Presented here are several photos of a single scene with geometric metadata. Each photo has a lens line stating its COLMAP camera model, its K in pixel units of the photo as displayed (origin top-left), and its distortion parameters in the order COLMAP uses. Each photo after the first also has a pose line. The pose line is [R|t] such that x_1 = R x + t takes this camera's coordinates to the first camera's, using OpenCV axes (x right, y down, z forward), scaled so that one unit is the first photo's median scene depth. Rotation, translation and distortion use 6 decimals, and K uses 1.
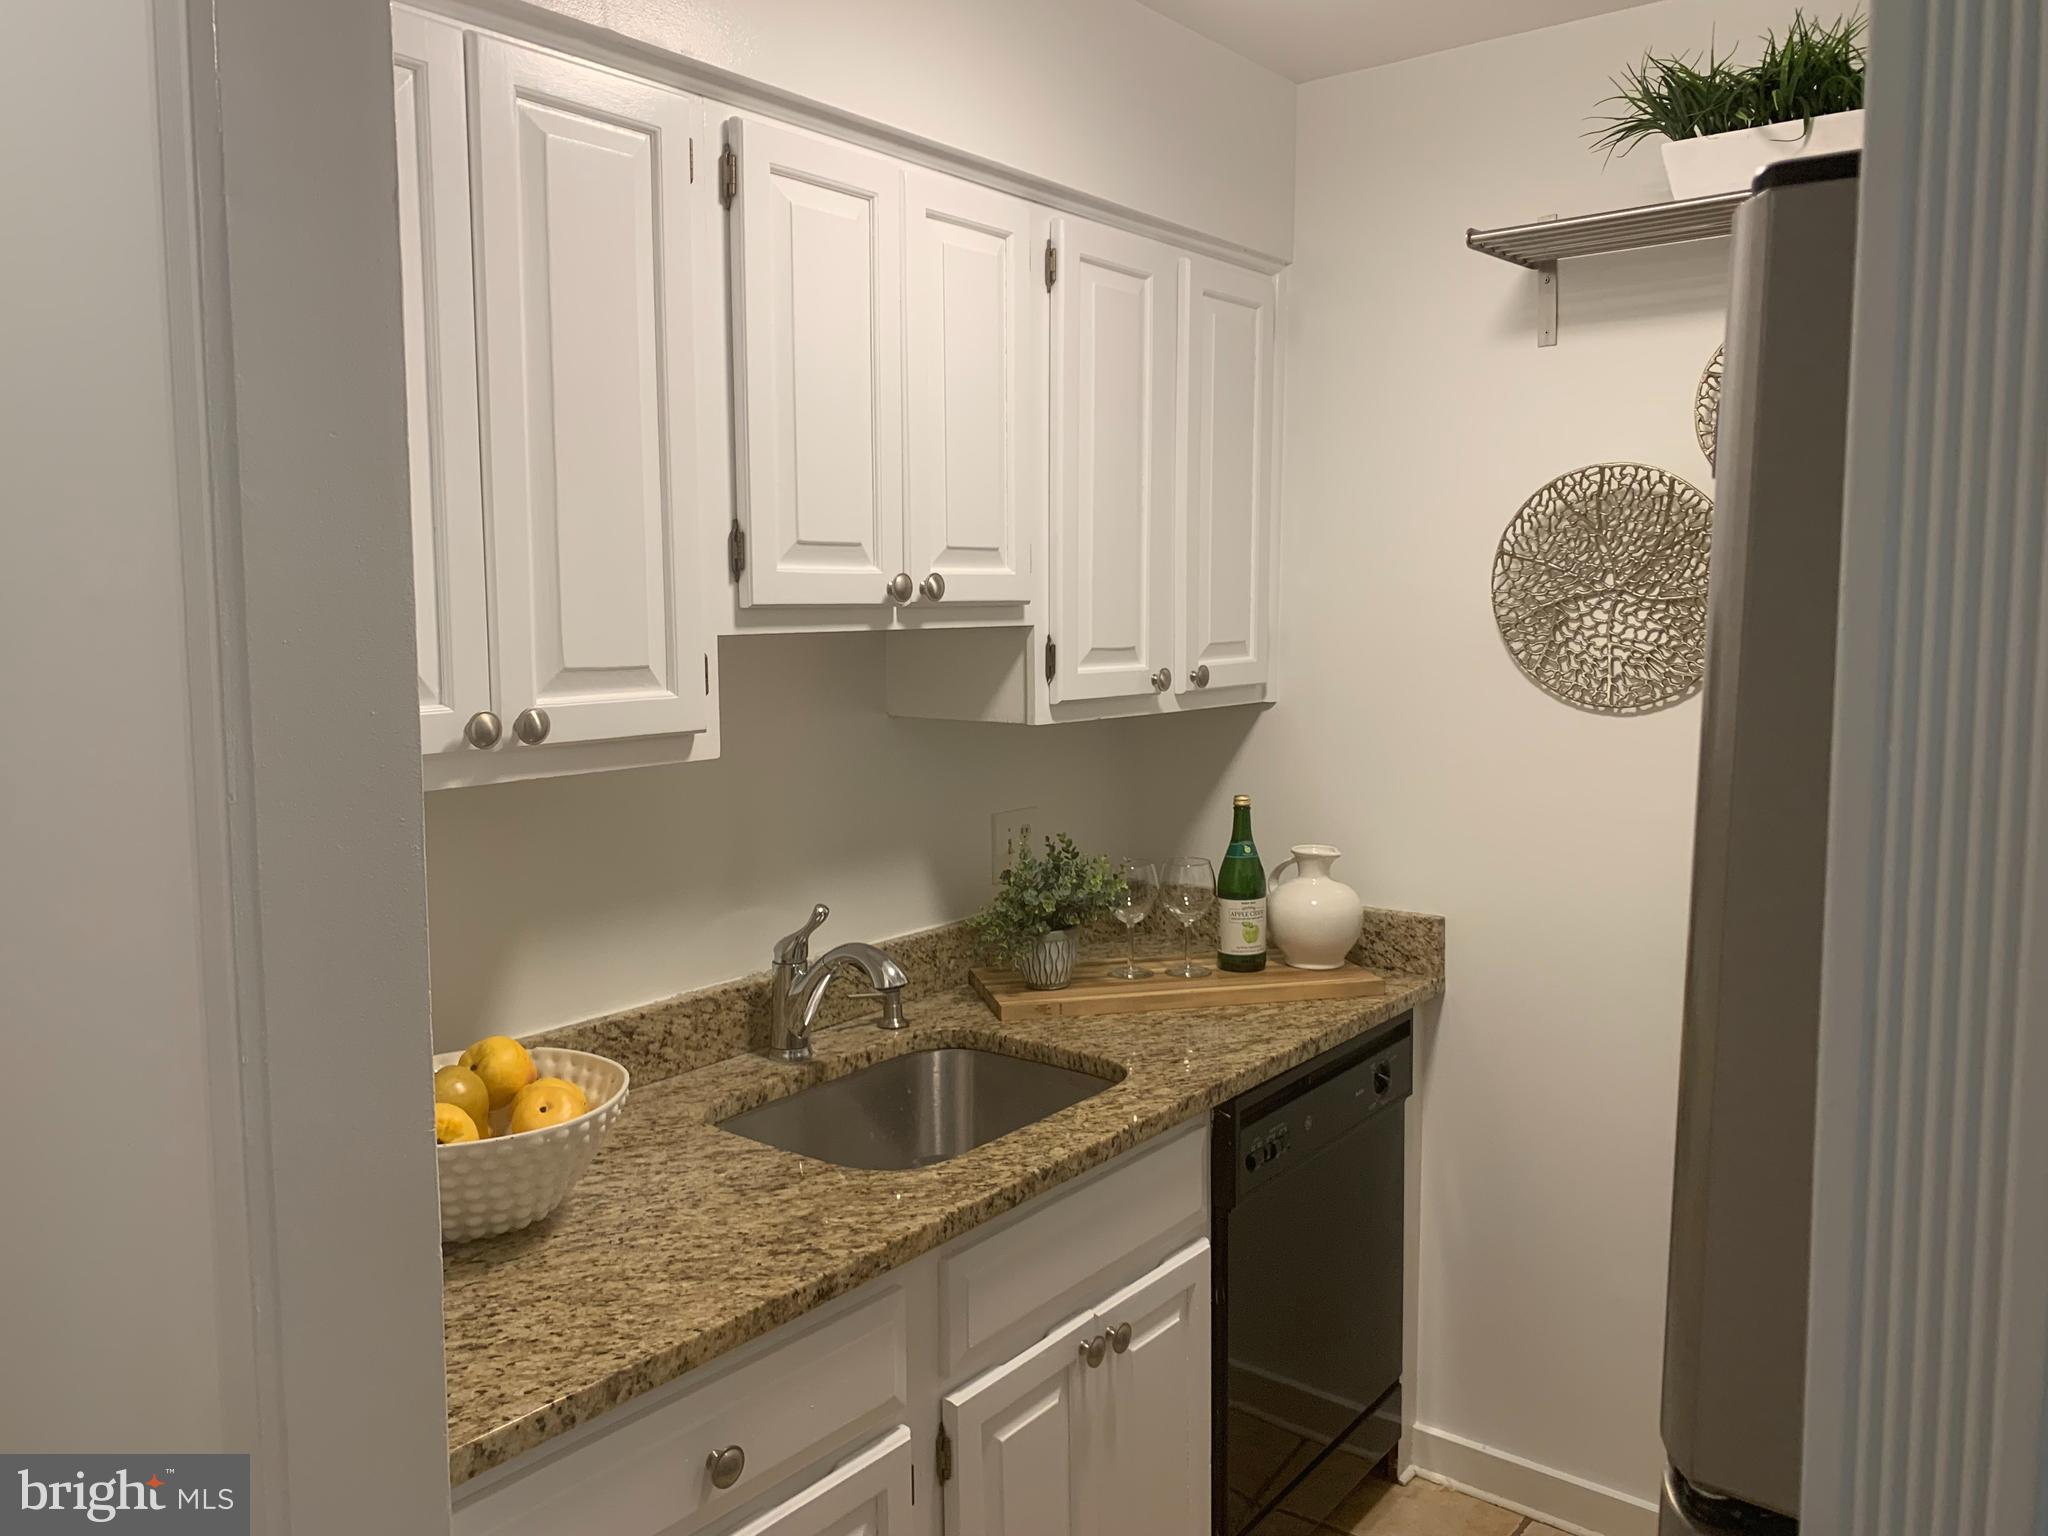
lens RADIAL K [[1557.8, 0, 987.7], [0, 1557.8, 715.5], [0, 0, 1]] dist [0.044815, -0.049829]
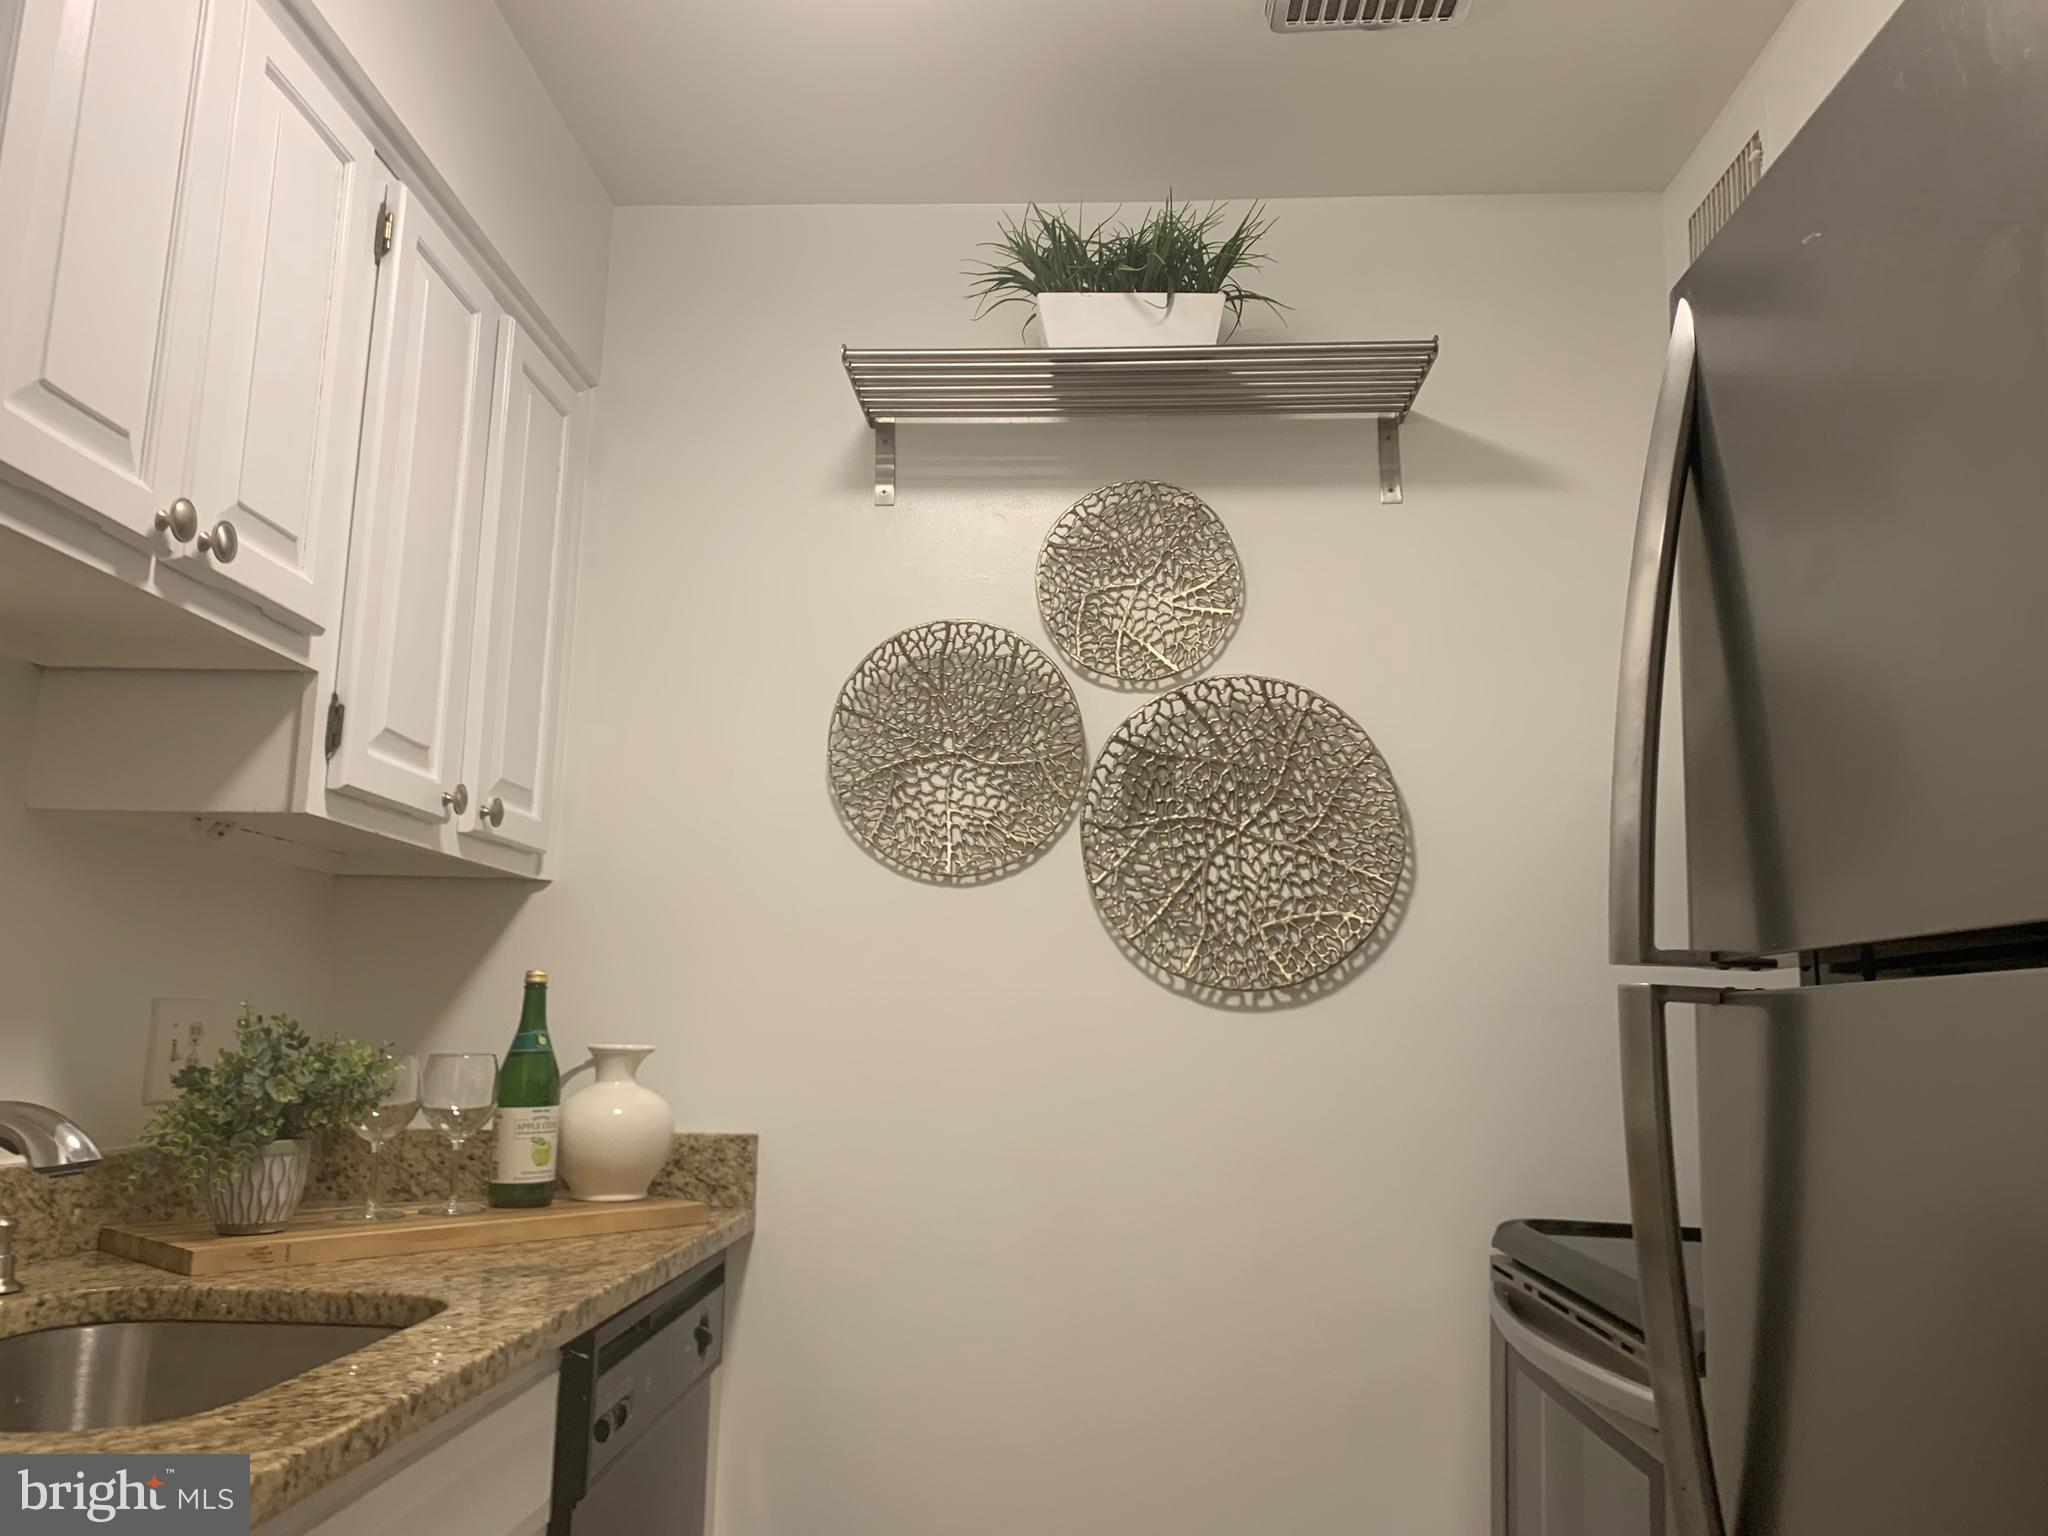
lens RADIAL K [[1557.8, 0, 992.1], [0, 1557.8, 768.6], [0, 0, 1]] dist [0.044815, -0.049829]
pose [[0.800307, 0.128456, 0.585669, -0.133659], [0.023515, 0.969305, -0.244734, 0.161512], [-0.599129, 0.209634, 0.772721, 0.264255]]
